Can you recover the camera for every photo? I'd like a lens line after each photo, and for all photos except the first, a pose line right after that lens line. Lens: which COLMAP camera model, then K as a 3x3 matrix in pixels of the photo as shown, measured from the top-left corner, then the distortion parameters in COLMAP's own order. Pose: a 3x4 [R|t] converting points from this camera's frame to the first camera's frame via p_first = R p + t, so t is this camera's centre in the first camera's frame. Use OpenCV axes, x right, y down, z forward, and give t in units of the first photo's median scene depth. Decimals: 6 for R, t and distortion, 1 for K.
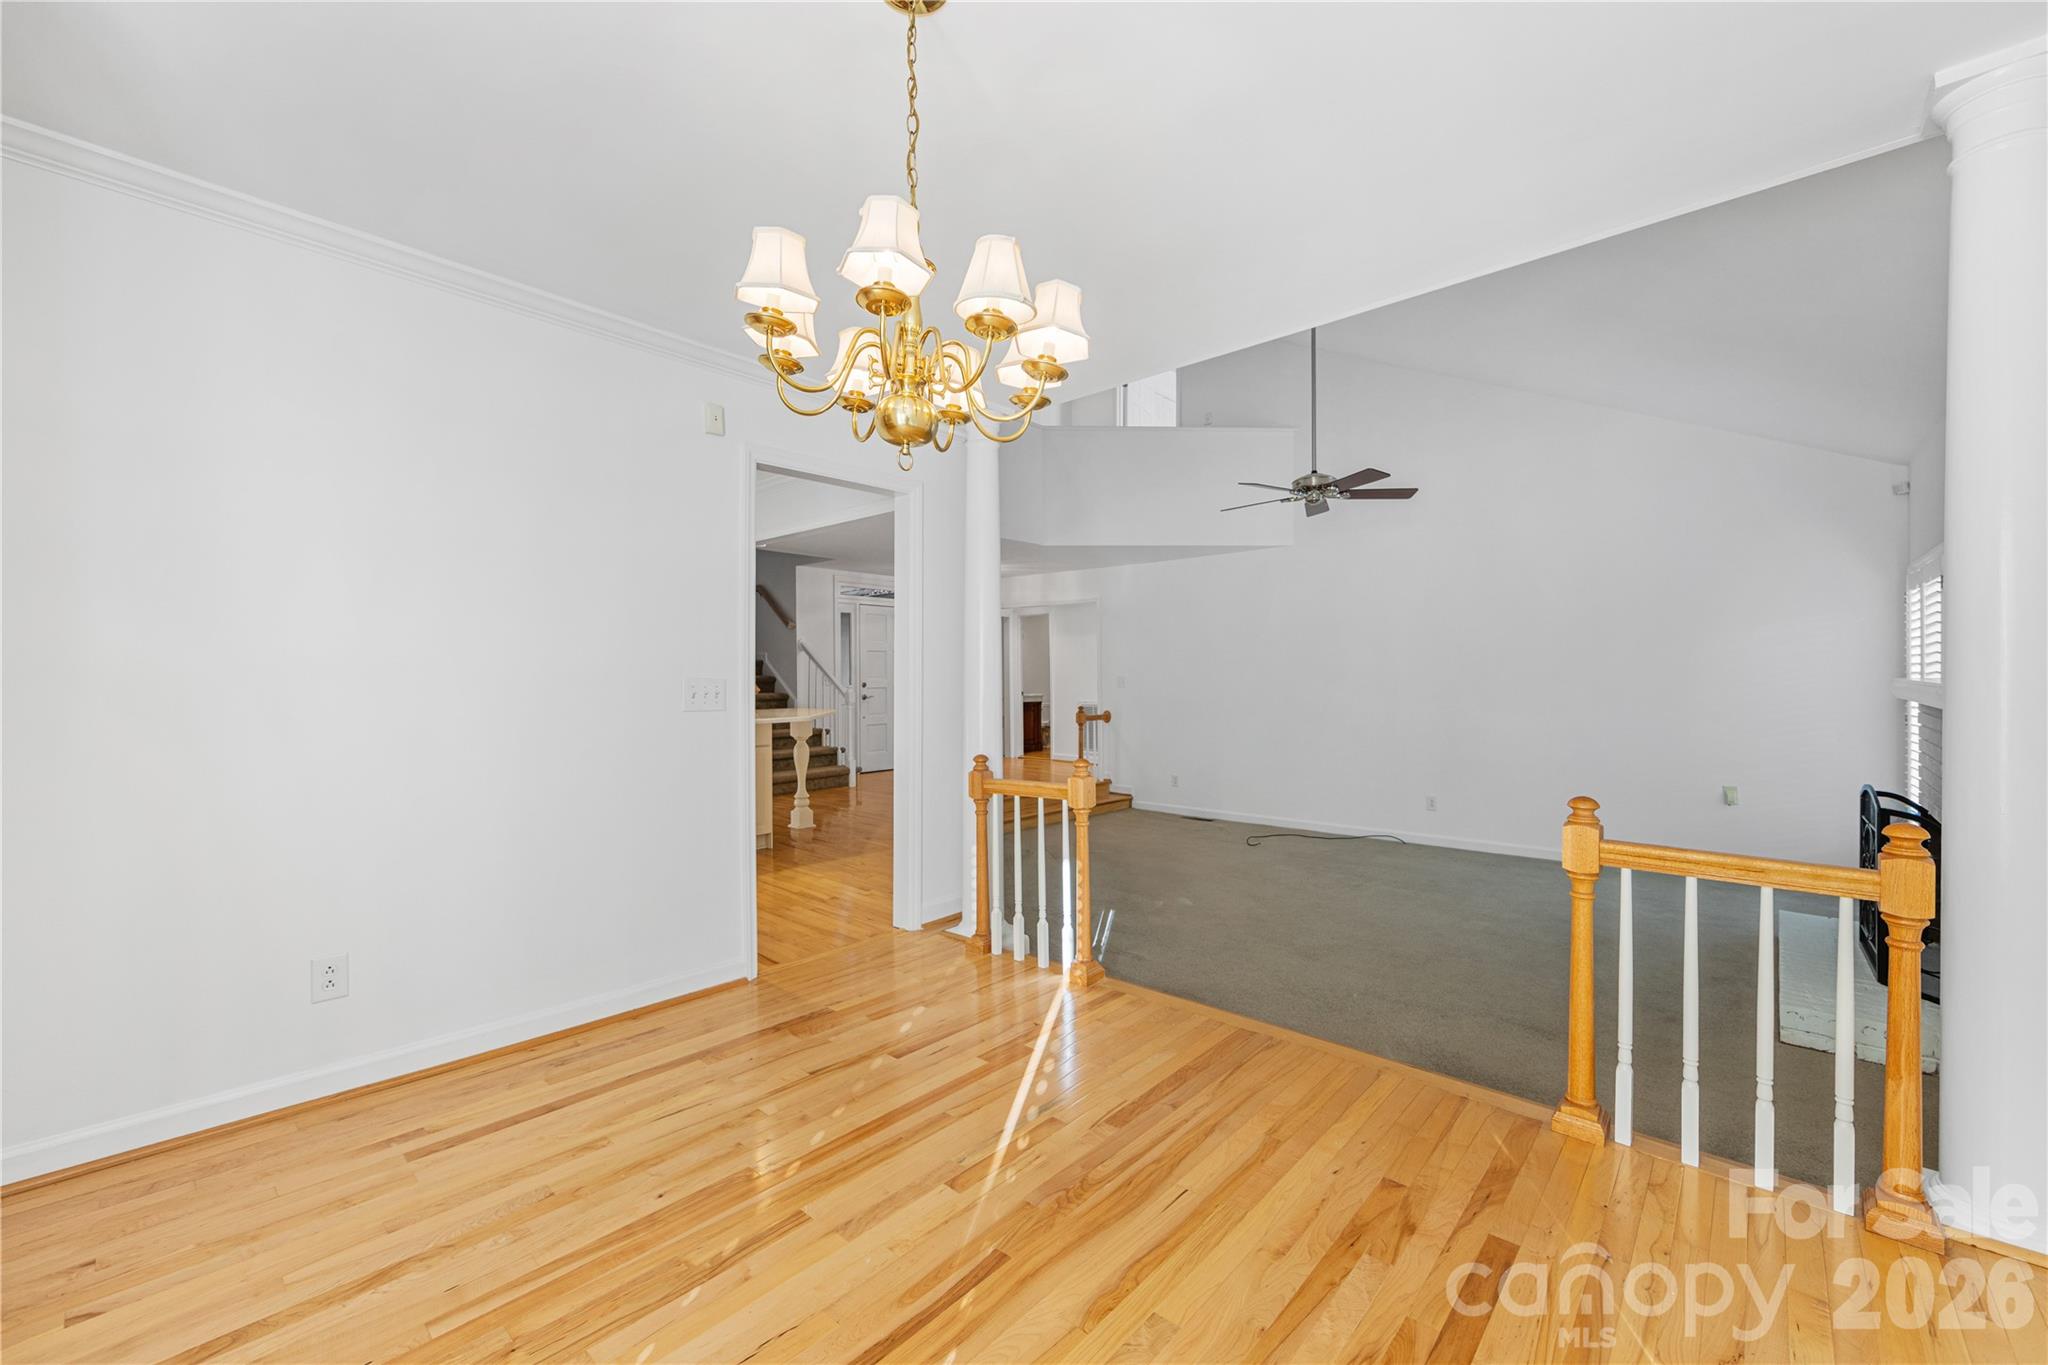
lens RADIAL K [[836.8, 0, 1018.9], [0, 836.8, 669.1], [0, 0, 1]] dist [0.001833, 0.000173]
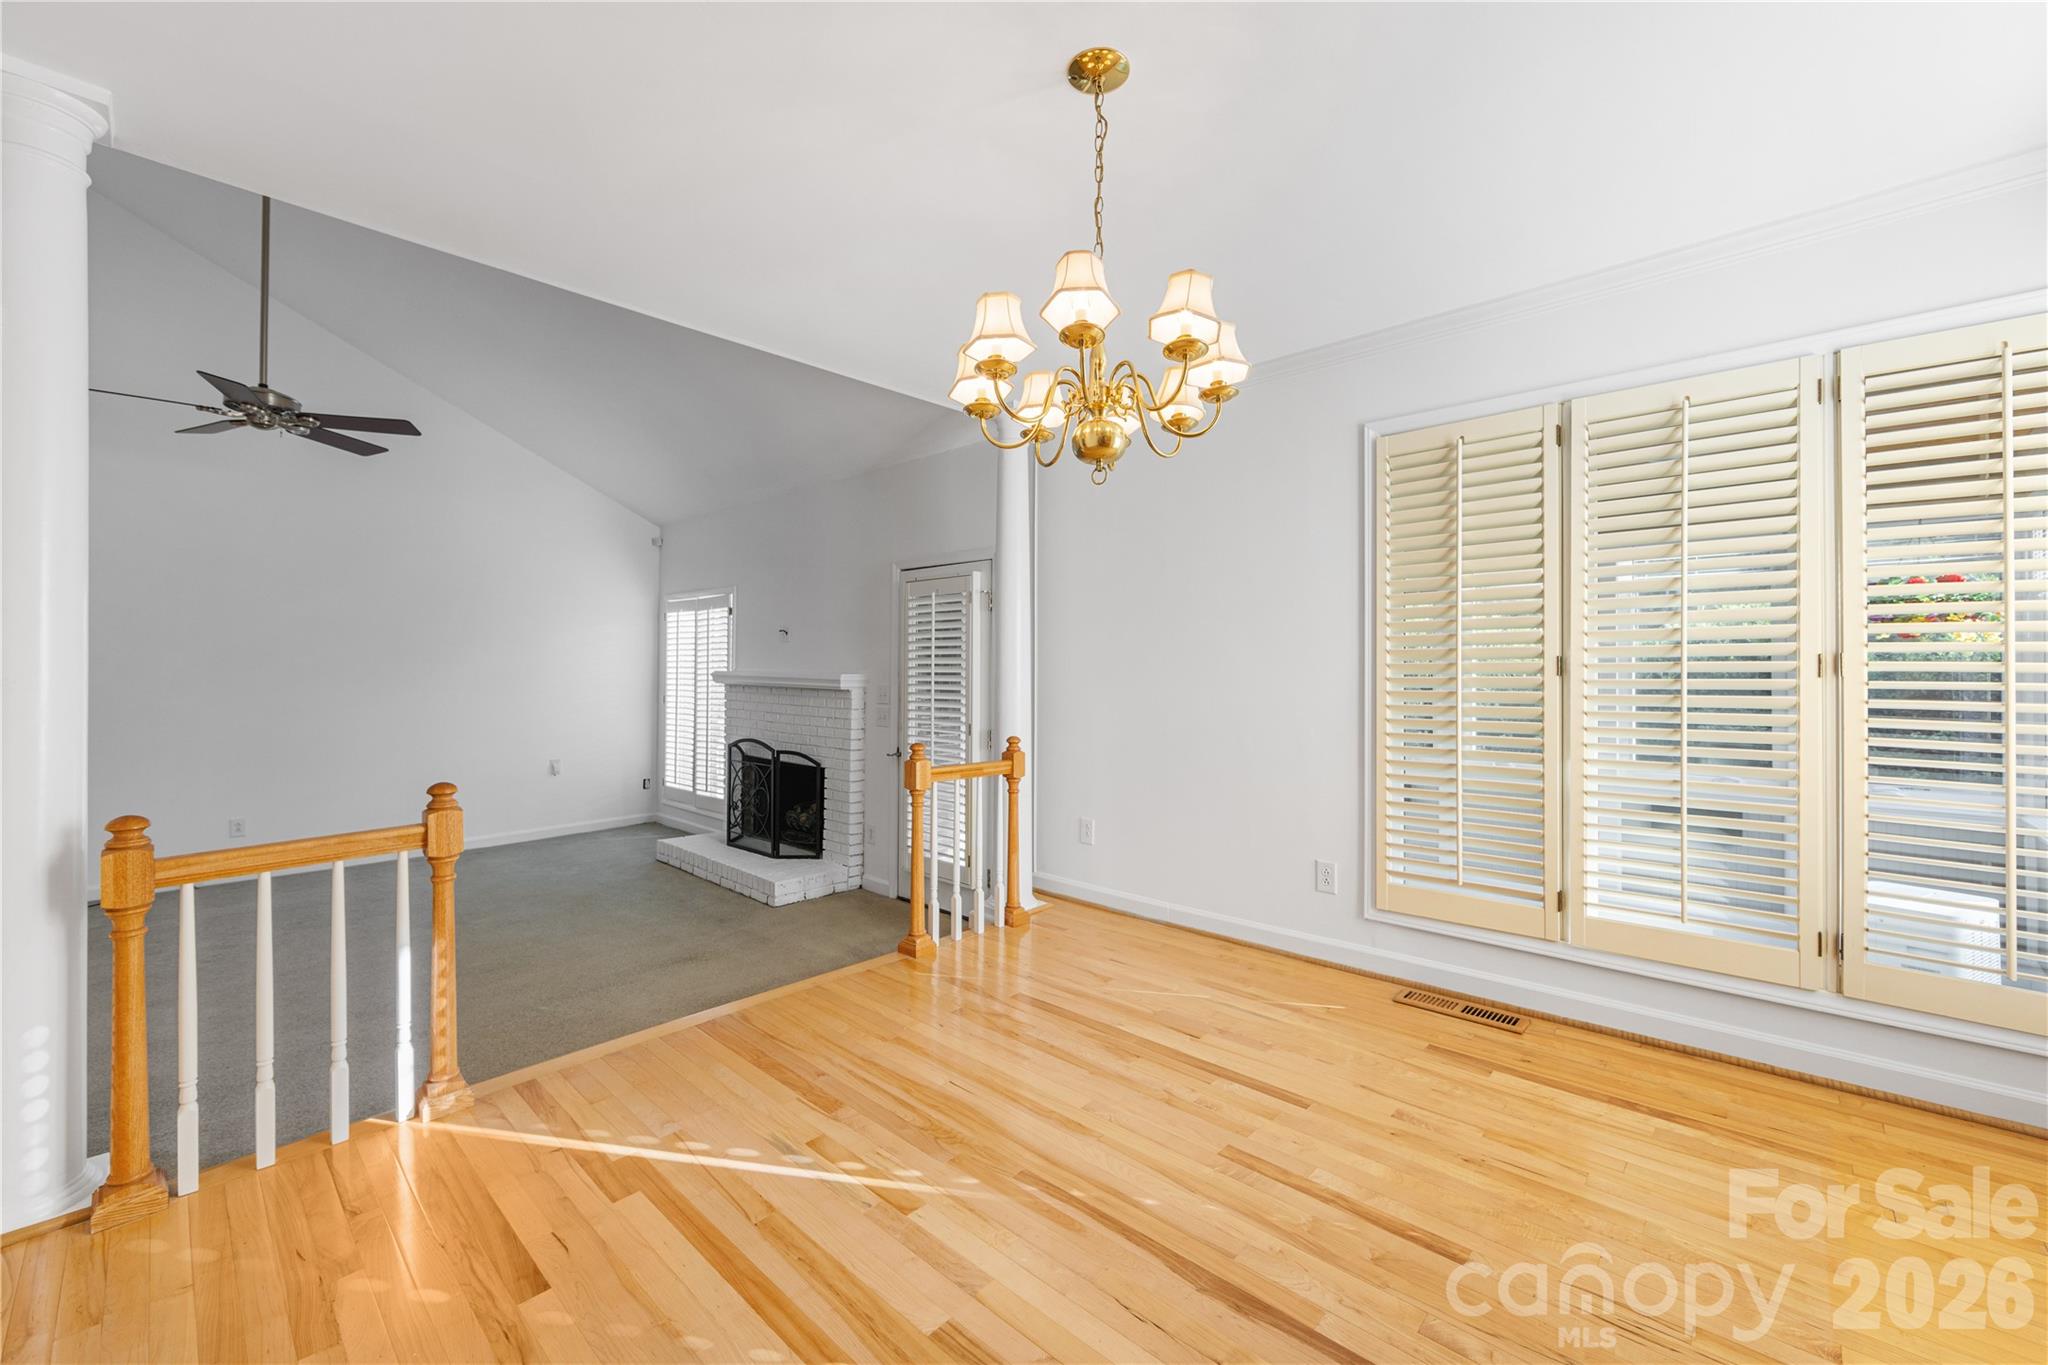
lens RADIAL K [[806.1, 0, 1024.0], [0, 806.1, 682.5], [0, 0, 1]] dist [-0.000480, 0.000009]
pose [[0.007630, -0.012262, 0.999896, -0.730268], [-0.013559, 0.999832, 0.012365, 0.004811], [-0.999879, -0.013652, 0.007462, 0.649131]]
